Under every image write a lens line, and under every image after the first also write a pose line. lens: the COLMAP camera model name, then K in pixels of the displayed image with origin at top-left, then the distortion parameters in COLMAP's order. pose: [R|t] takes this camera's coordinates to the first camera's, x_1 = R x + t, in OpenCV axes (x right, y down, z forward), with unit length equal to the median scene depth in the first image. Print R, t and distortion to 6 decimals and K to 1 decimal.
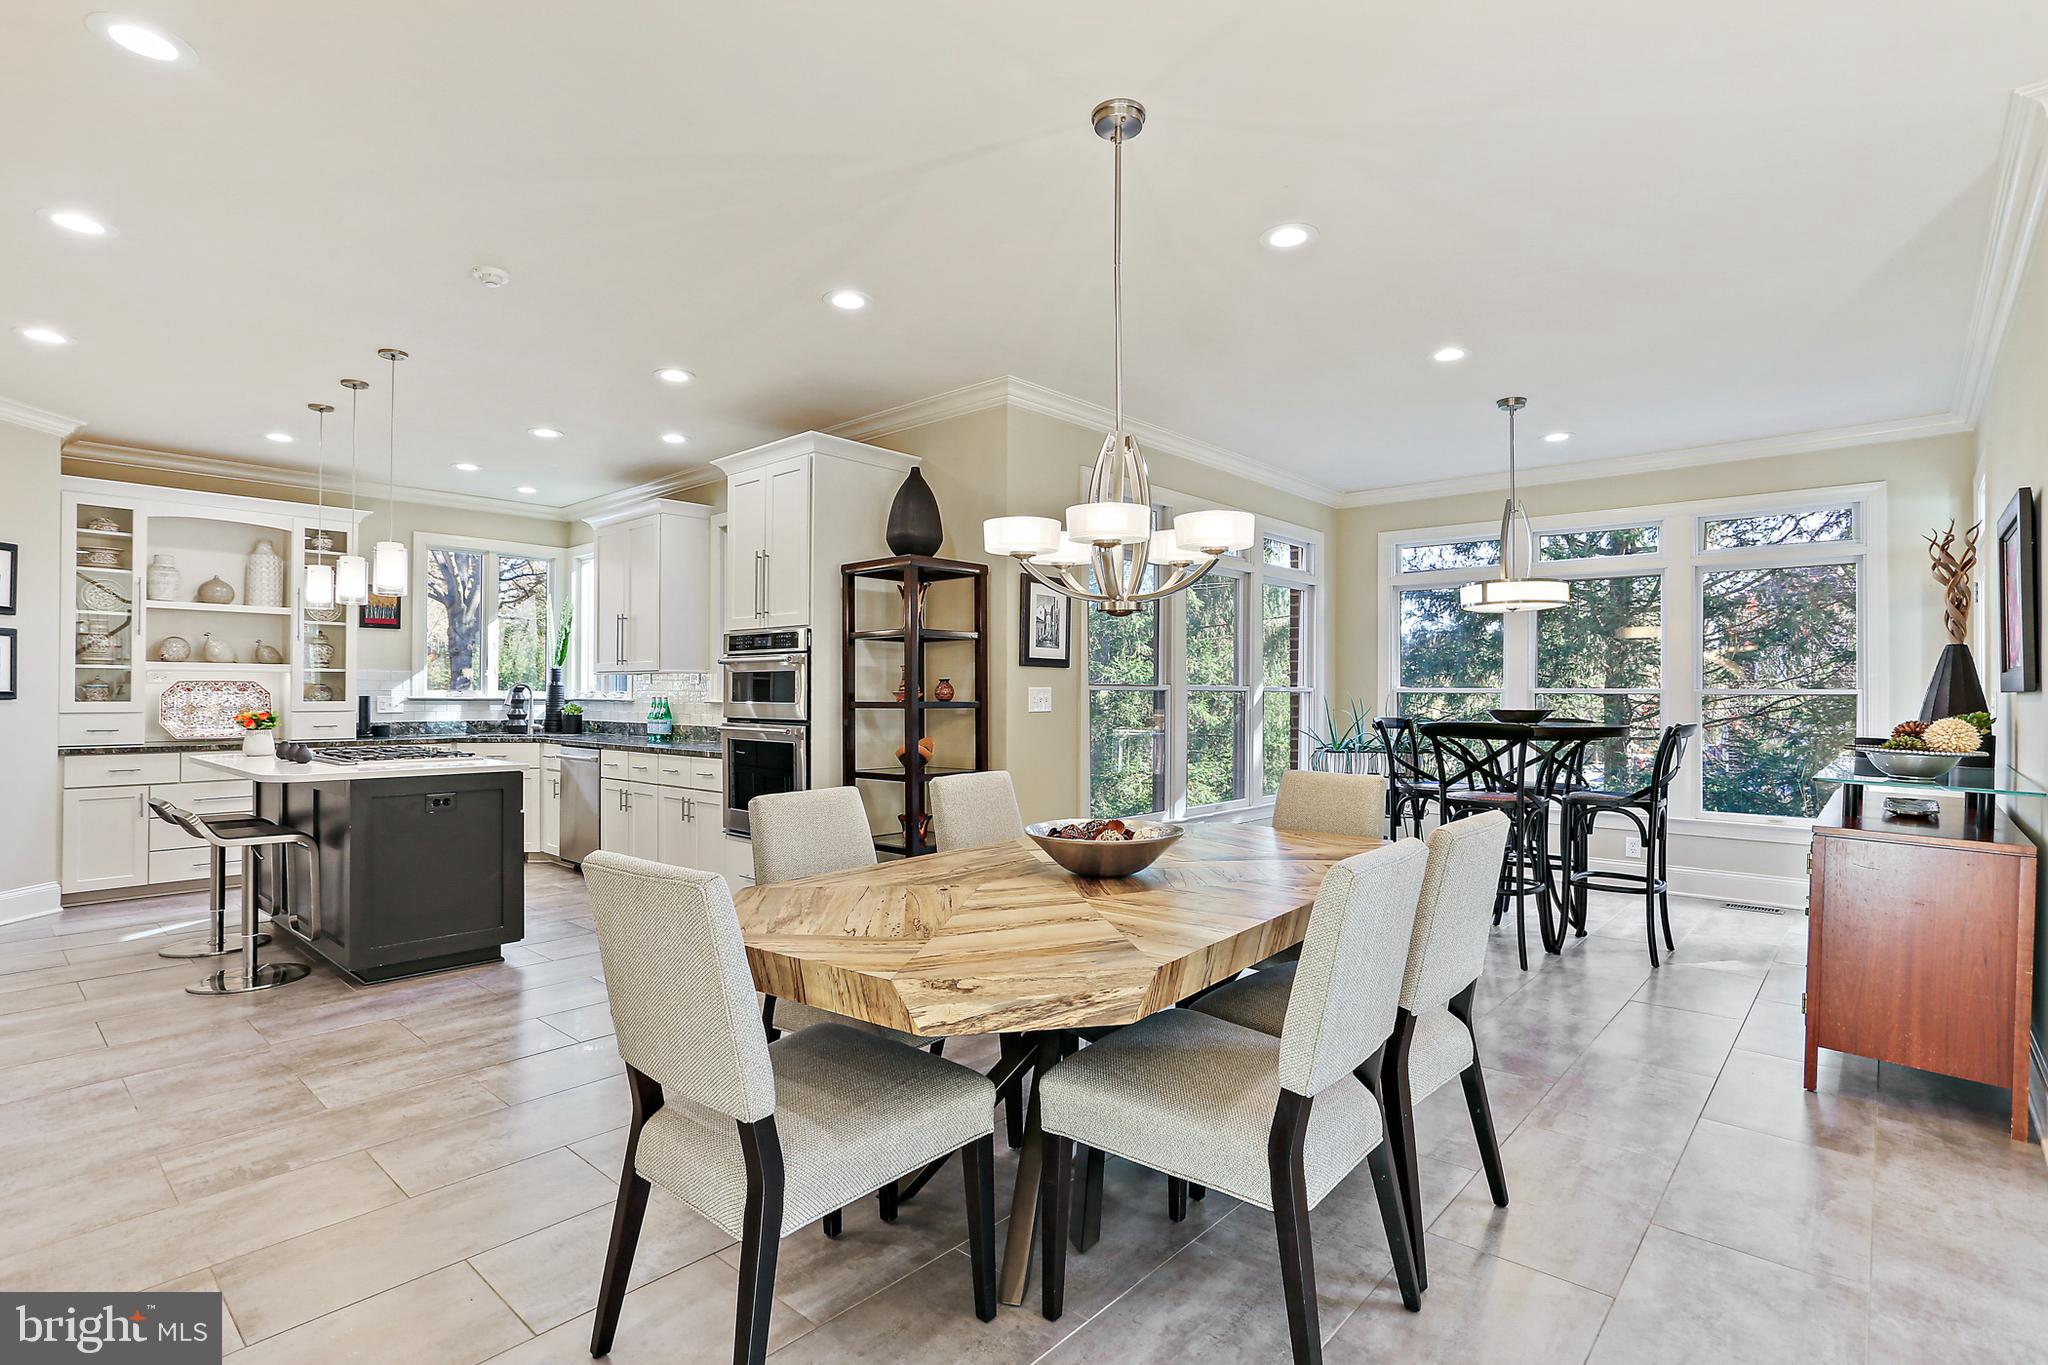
lens RADIAL K [[1003.0, 0, 1024.0], [0, 1003.0, 682.5], [0, 0, 1]] dist [-0.052218, 0.033583]
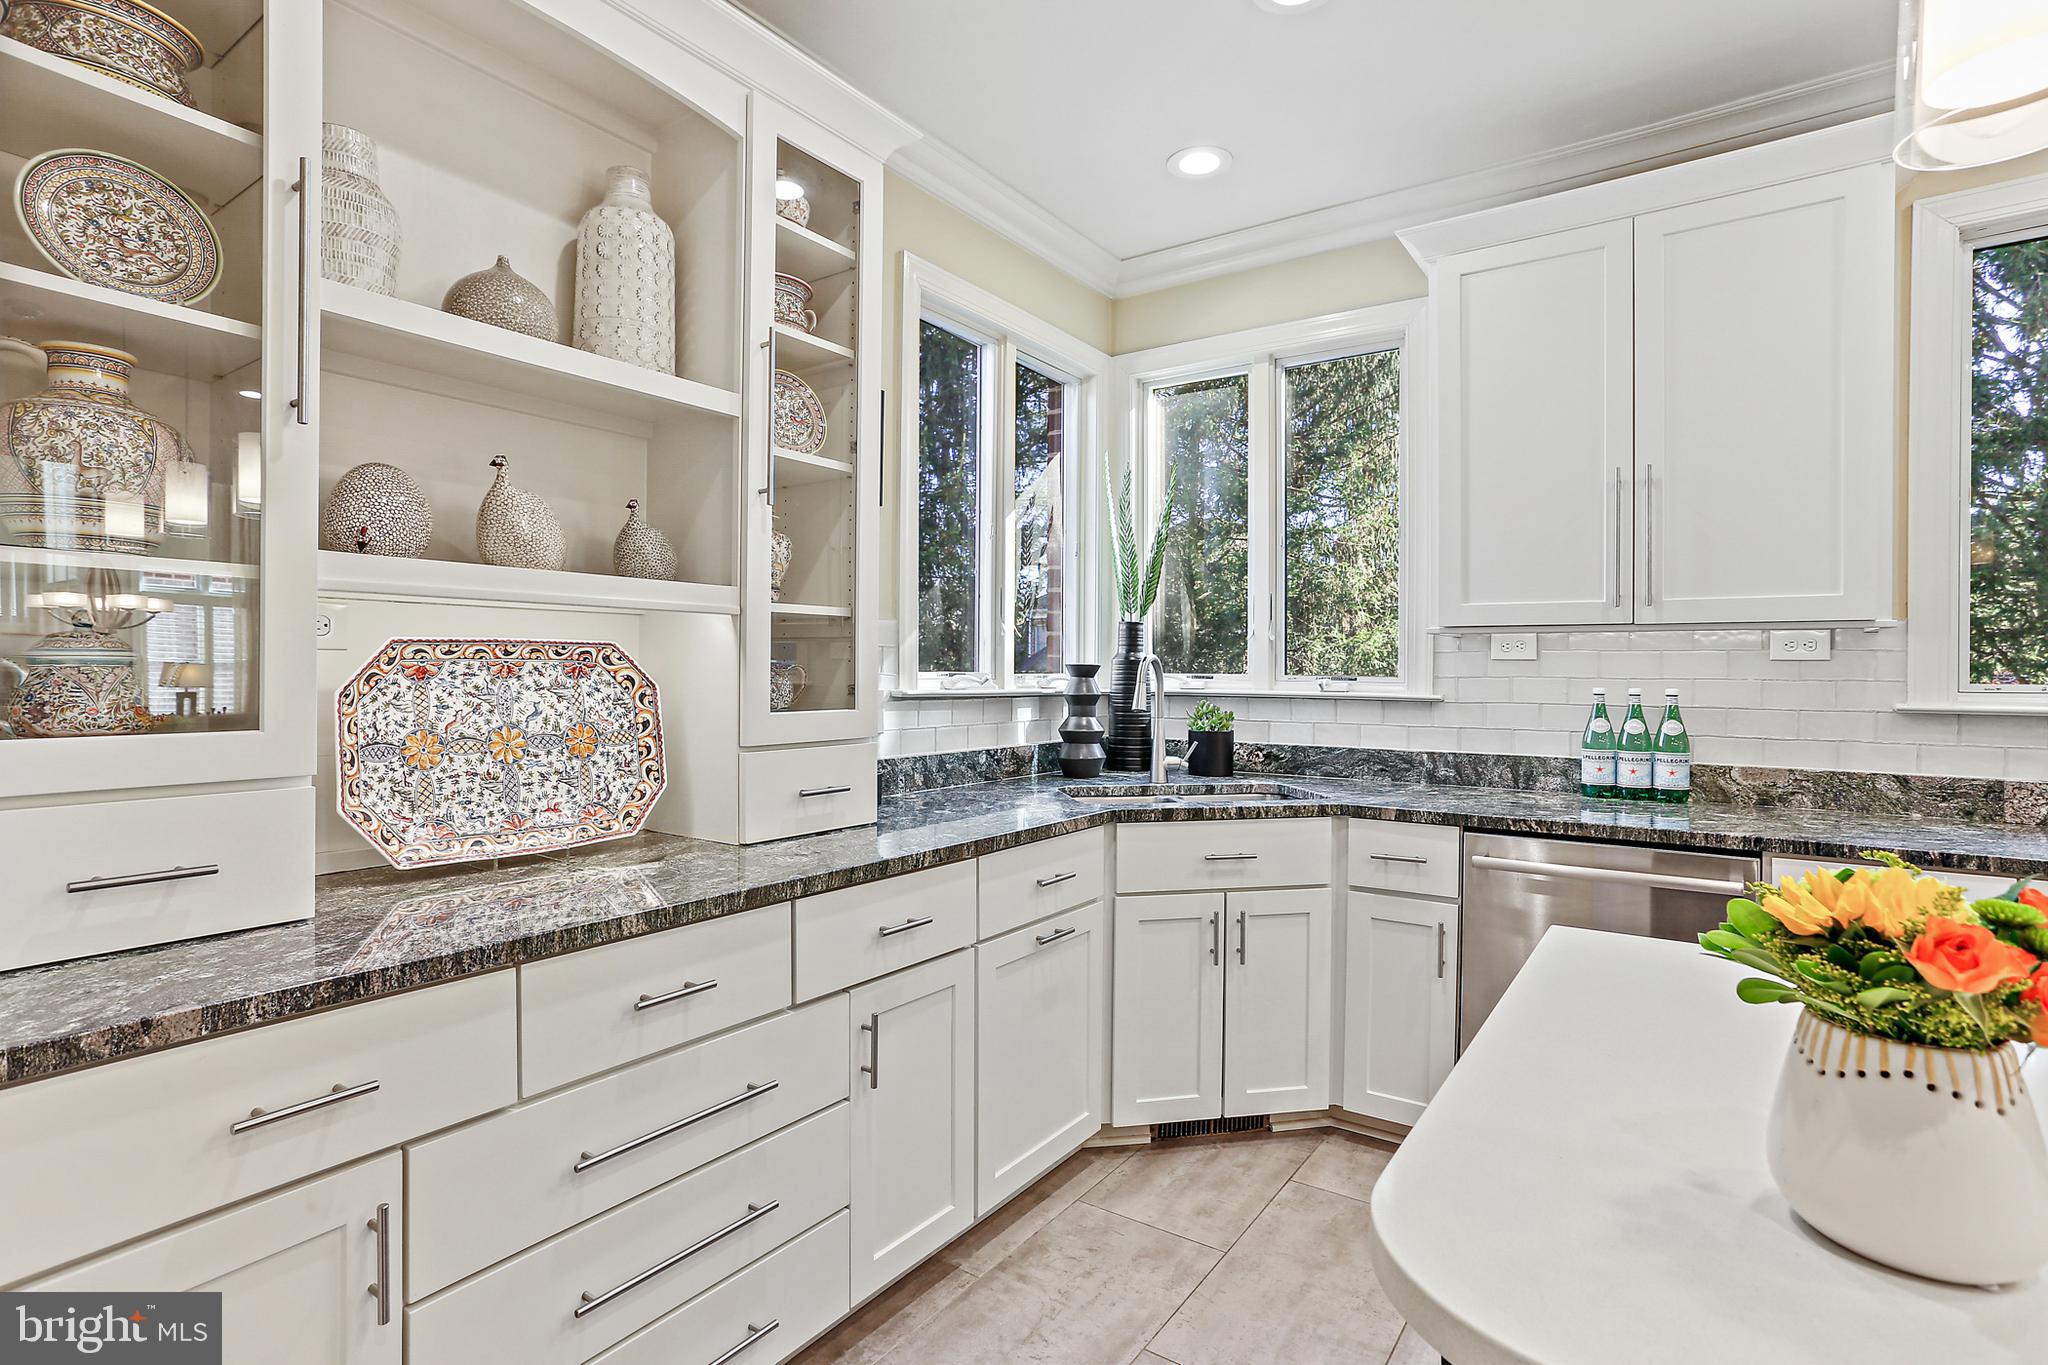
lens RADIAL K [[1003.0, 0, 1024.0], [0, 1003.0, 682.5], [0, 0, 1]] dist [-0.052218, 0.033583]
pose [[0.993158, 0.001169, 0.116770, -0.810994], [-0.003639, 0.999774, 0.020937, 0.004143], [-0.116720, -0.021218, 0.992938, 0.809351]]
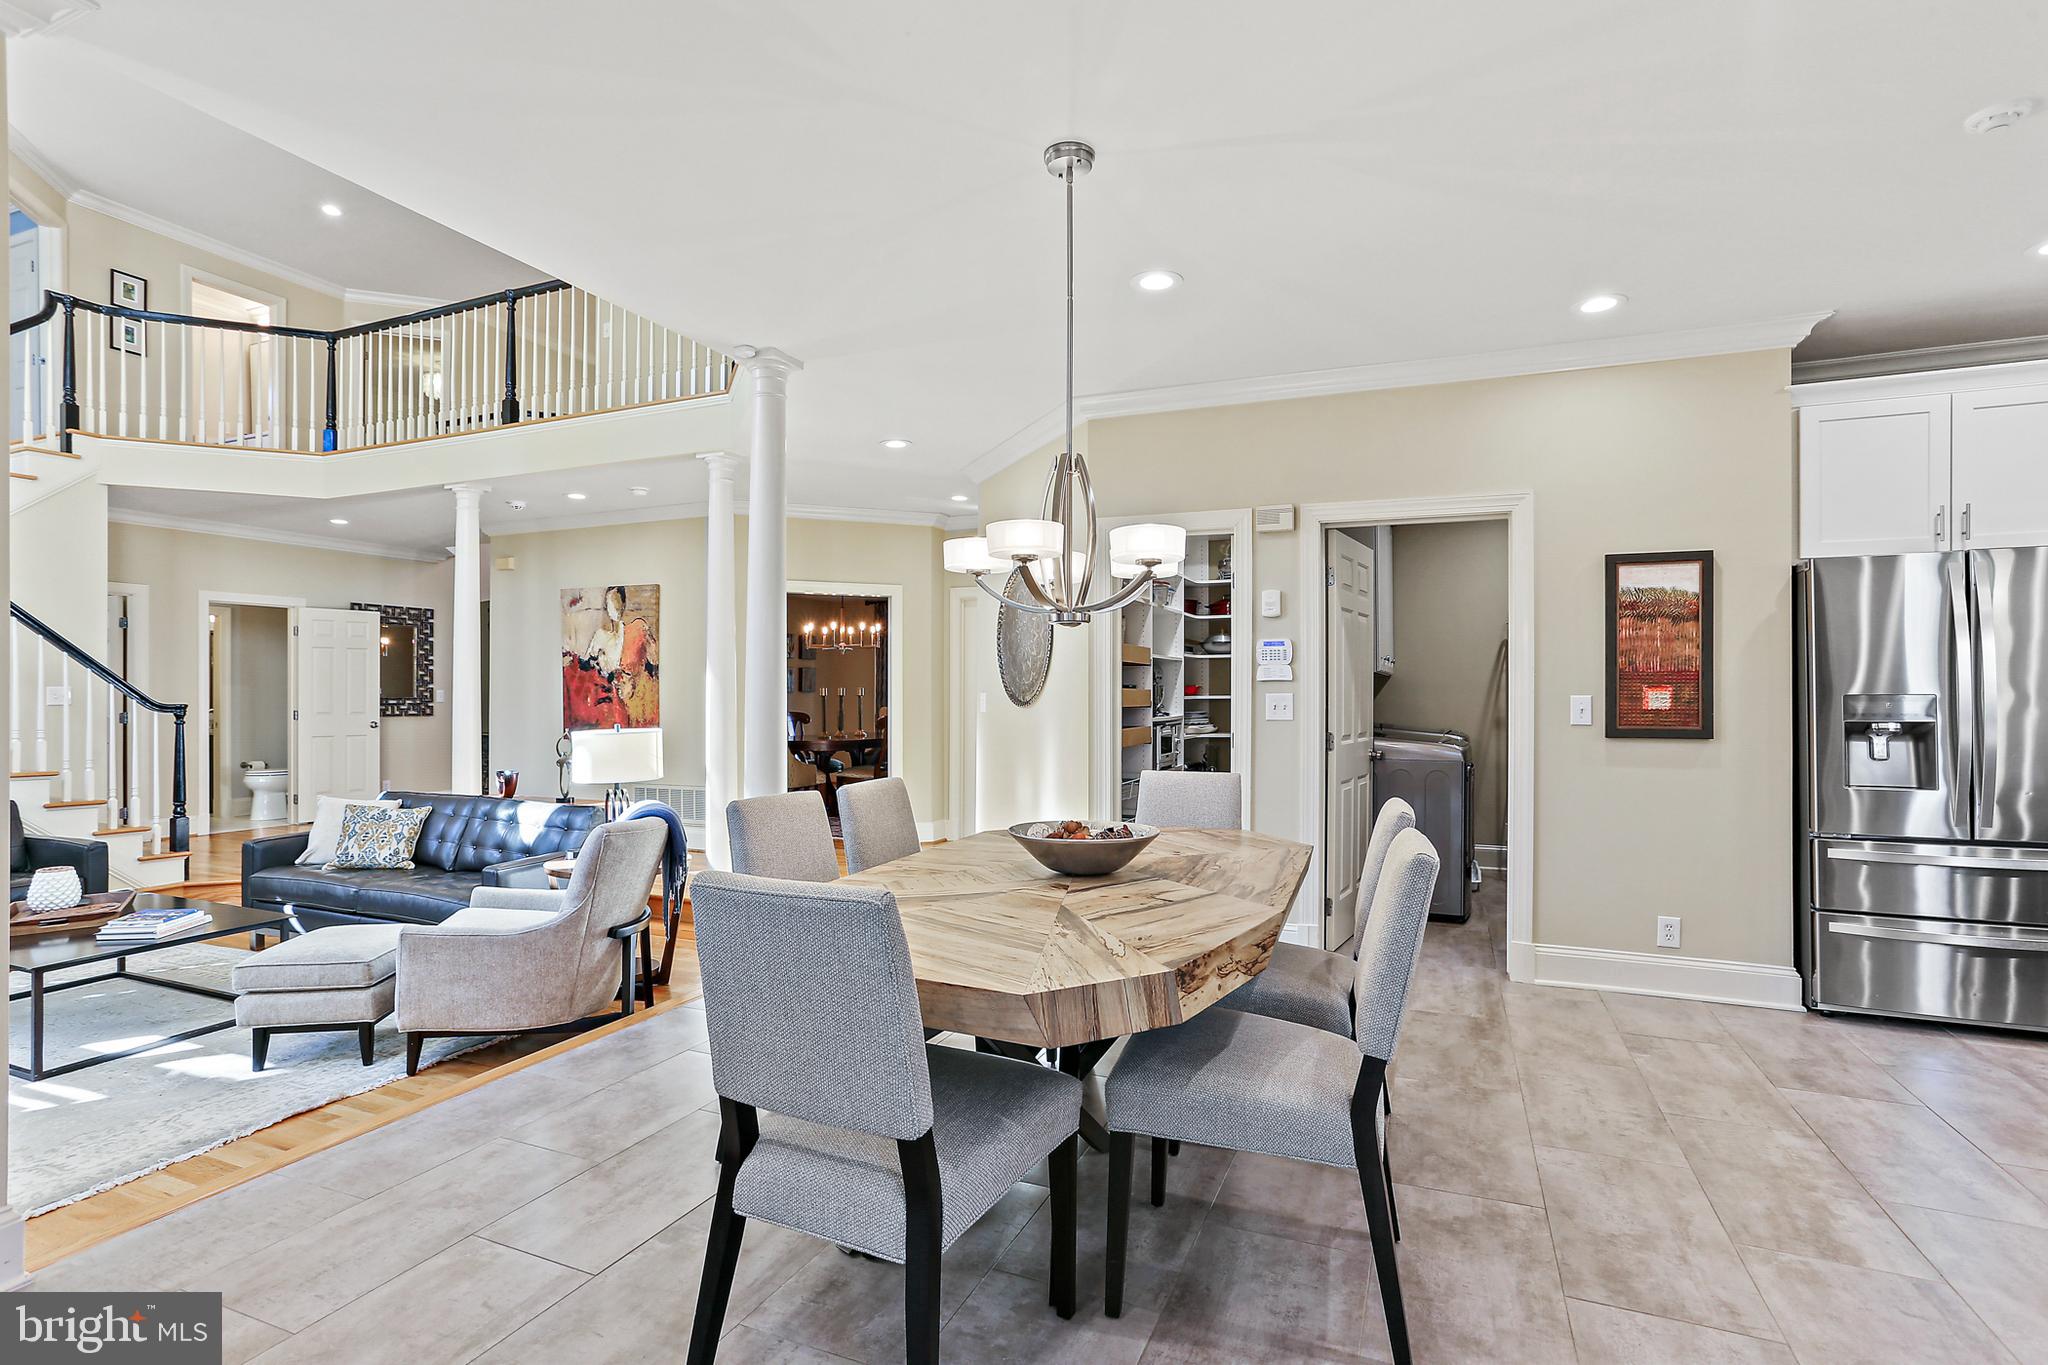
lens RADIAL K [[1003.0, 0, 1024.0], [0, 1003.0, 682.5], [0, 0, 1]] dist [-0.052218, 0.033583]
pose [[-0.941564, -0.008155, -0.336736, 0.225866], [-0.002902, 0.999866, -0.016103, 0.005191], [0.336822, -0.014185, -0.941461, 0.904825]]
